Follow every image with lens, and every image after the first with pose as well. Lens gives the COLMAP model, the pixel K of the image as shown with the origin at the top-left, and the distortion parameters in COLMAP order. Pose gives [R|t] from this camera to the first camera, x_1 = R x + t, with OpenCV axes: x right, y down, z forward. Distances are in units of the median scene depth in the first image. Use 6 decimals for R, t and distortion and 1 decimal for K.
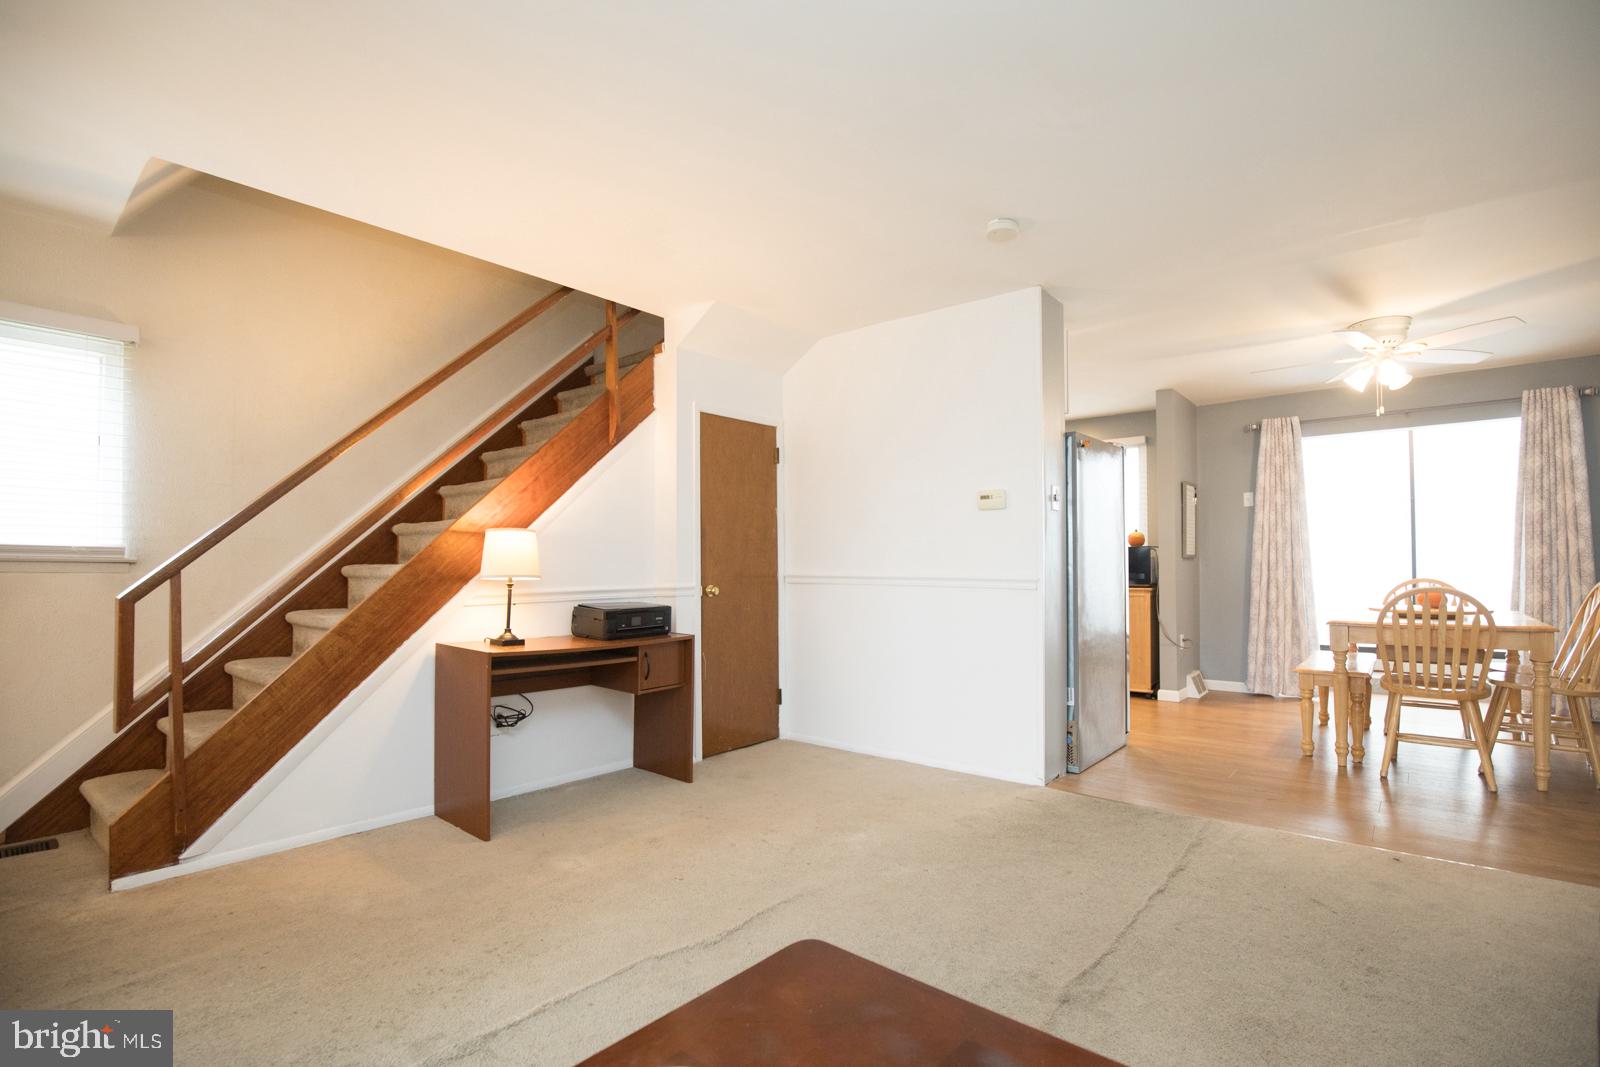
lens RADIAL K [[751.5, 0, 802.1], [0, 751.5, 544.0], [0, 0, 1]] dist [-0.033771, 0.011215]
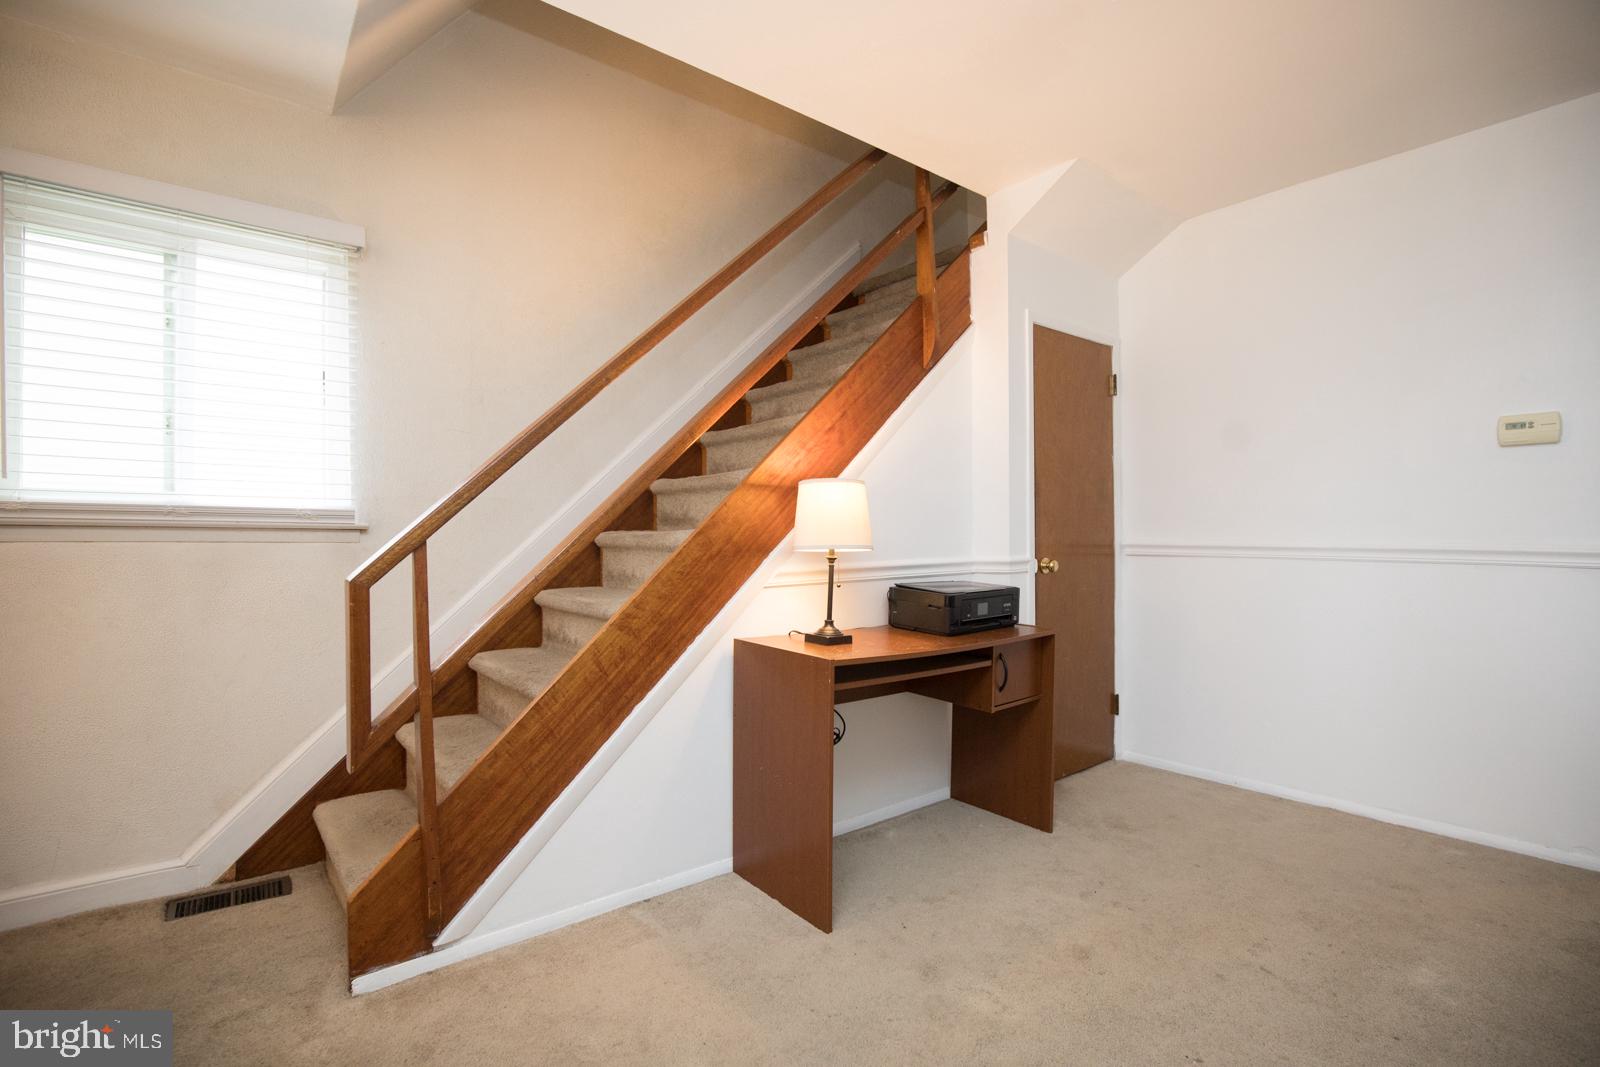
lens RADIAL K [[738.5, 0, 800.0], [0, 738.5, 533.5], [0, 0, 1]] dist [-0.021046, 0.000440]
pose [[0.980854, -0.001869, -0.194736, -0.284678], [0.007527, 0.999571, 0.028319, 0.010527], [0.194599, -0.029243, 0.980447, 0.306746]]
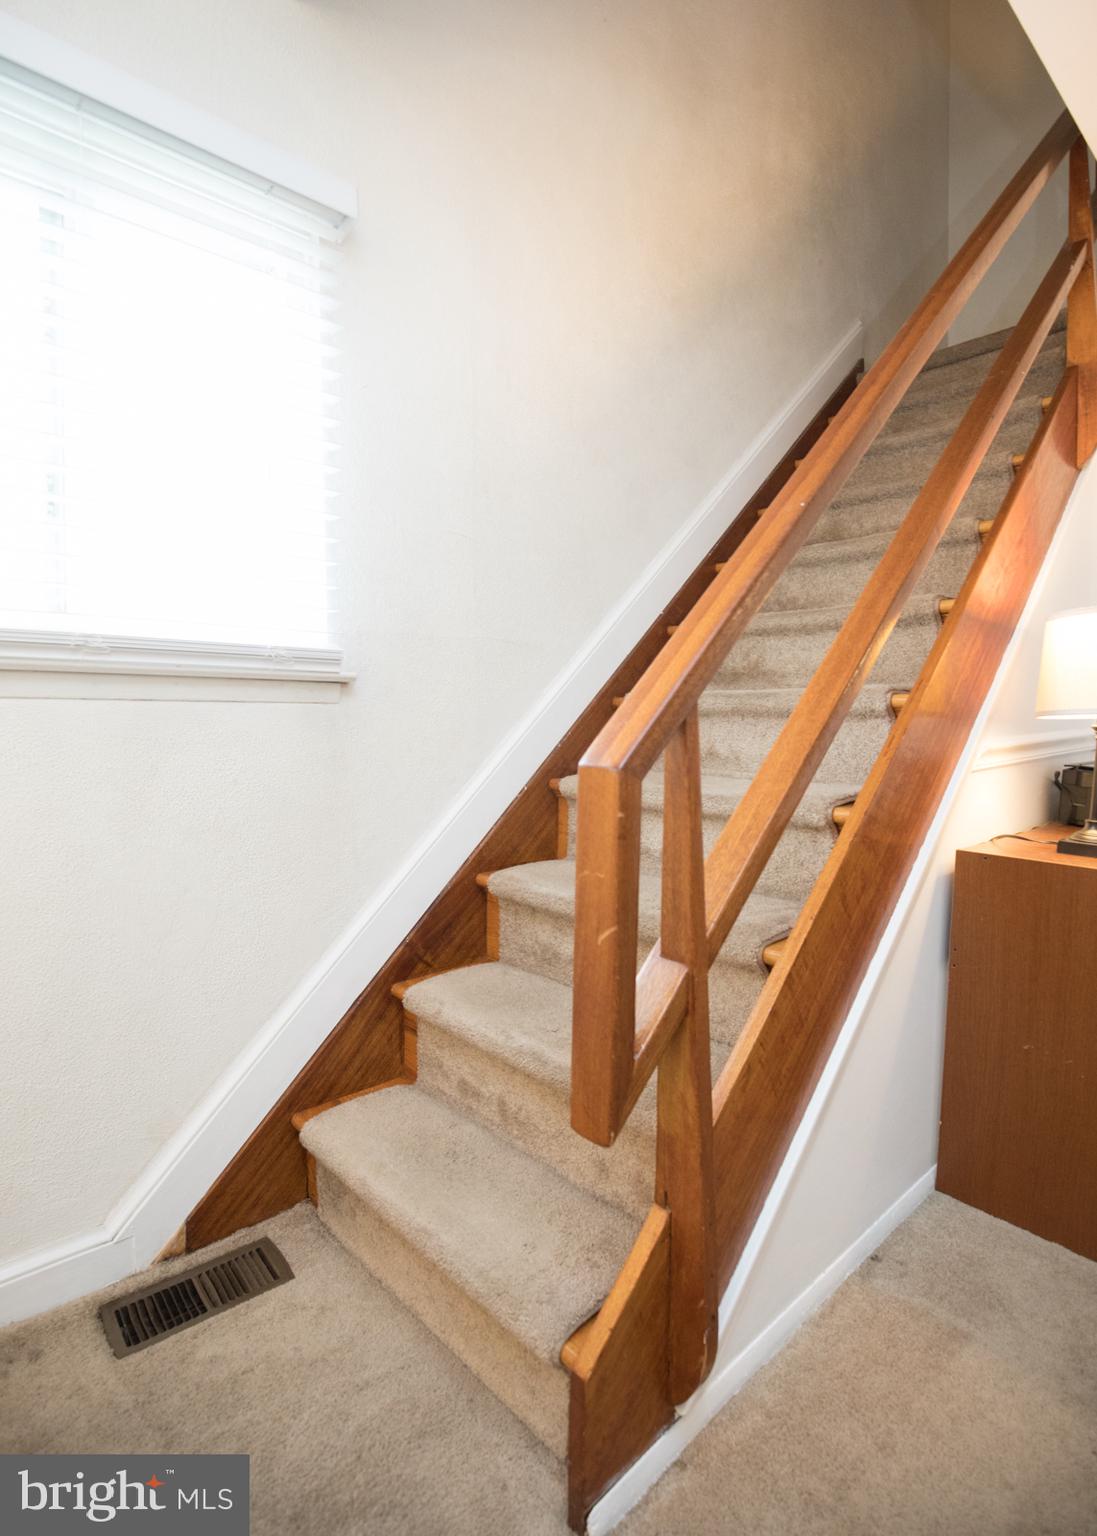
lens RADIAL K [[763.2, 0, 548.1], [0, 763.2, 745.4], [0, 0, 1]] dist [-0.026014, -0.000091]
pose [[0.991965, 0.005585, -0.126392, -0.683075], [0.004404, 0.996895, 0.078617, 0.026663], [0.126439, -0.078542, 0.988860, 0.485885]]
